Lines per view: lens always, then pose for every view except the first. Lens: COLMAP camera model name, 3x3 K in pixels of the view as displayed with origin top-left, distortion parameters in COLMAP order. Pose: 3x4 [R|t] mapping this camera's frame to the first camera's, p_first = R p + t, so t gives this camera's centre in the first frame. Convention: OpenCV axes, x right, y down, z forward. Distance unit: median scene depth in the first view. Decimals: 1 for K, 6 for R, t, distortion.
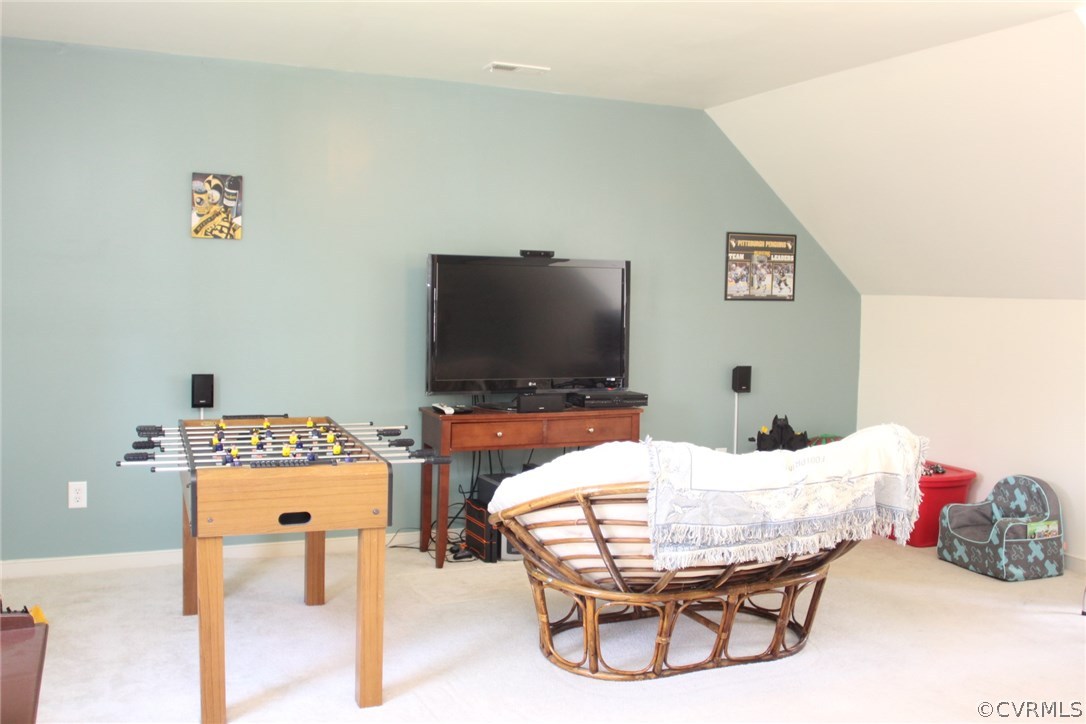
lens RADIAL K [[988.9, 0, 542.3], [0, 988.9, 363.0], [0, 0, 1]] dist [-0.068515, 0.000000]
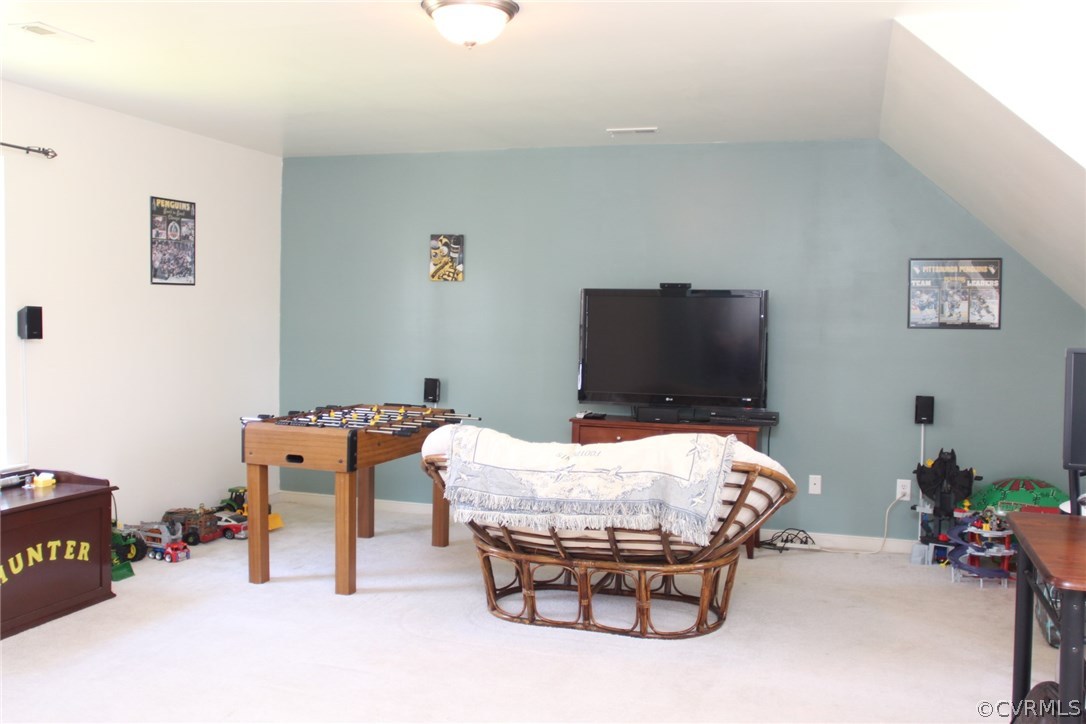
lens RADIAL K [[988.9, 0, 537.9], [0, 988.9, 359.0], [0, 0, 1]] dist [-0.068515, 0.000000]
pose [[0.755879, 0.020687, -0.654384, 0.677282], [-0.049343, 0.998458, -0.025432, 0.012250], [0.652849, 0.051513, 0.755735, 0.034431]]
